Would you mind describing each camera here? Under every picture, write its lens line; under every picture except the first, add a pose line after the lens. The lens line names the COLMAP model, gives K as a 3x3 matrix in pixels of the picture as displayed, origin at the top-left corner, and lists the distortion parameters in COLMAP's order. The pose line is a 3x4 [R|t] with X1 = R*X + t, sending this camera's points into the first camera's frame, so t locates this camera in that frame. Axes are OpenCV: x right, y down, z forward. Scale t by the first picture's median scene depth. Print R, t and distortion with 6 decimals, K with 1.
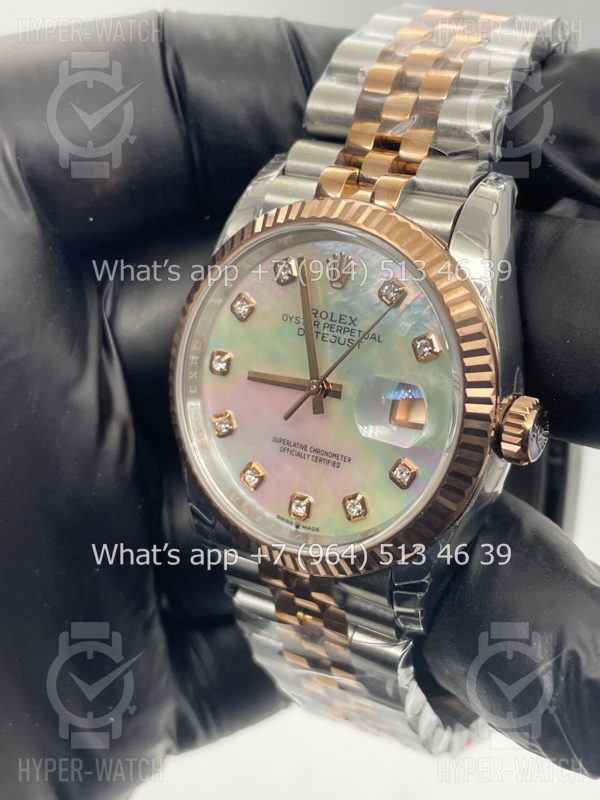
lens RADIAL K [[1212.5, 0, 300.0], [0, 1212.5, 400.0], [0, 0, 1]] dist [-0.017417, -0.050077]
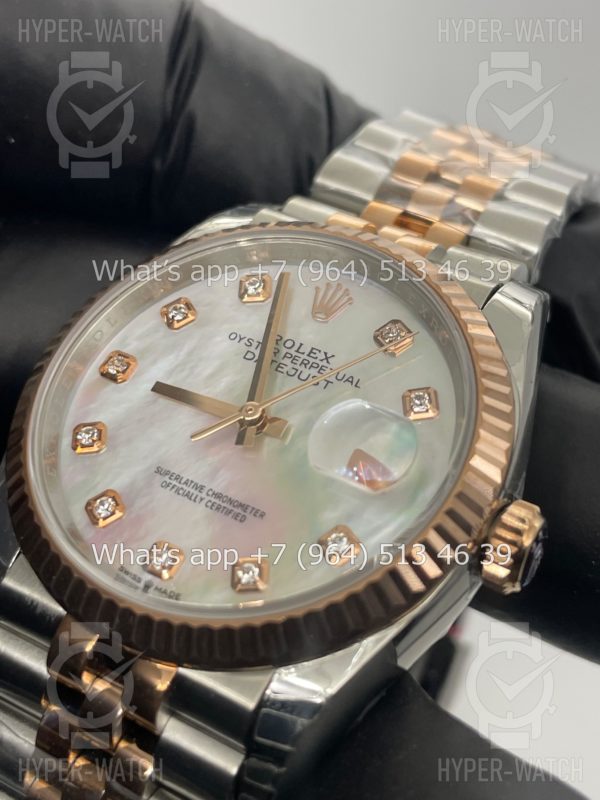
lens RADIAL K [[1212.5, 0, 300.0], [0, 1212.5, 400.0], [0, 0, 1]] dist [-0.017417, -0.050077]
pose [[0.885537, 0.434346, 0.164825, -0.084496], [-0.299311, 0.804758, -0.512619, 0.347028], [-0.355298, 0.404609, 0.842648, 0.368985]]
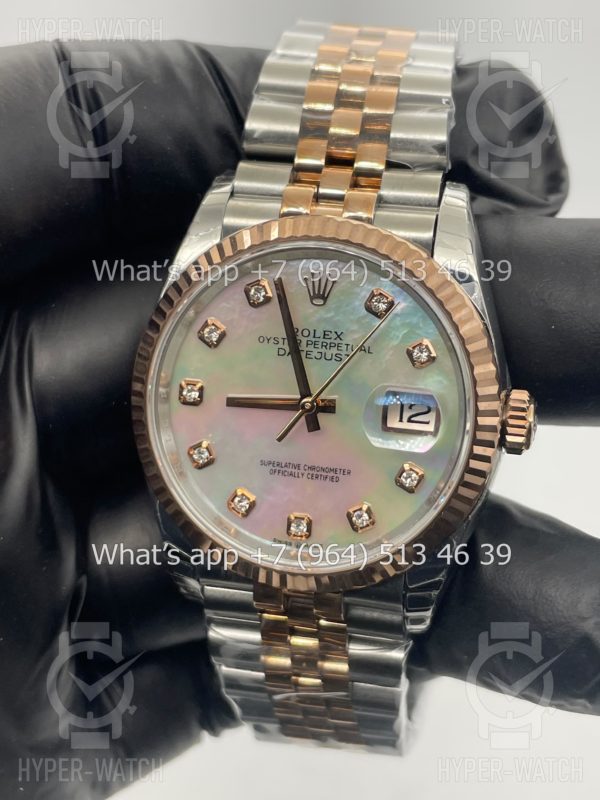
lens RADIAL K [[1212.5, 0, 300.0], [0, 1212.5, 400.0], [0, 0, 1]] dist [-0.017417, -0.050077]
pose [[0.938421, -0.115007, 0.325790, -0.317507], [0.118814, 0.992882, 0.008260, -0.023702], [-0.324421, 0.030957, 0.945406, 0.055185]]
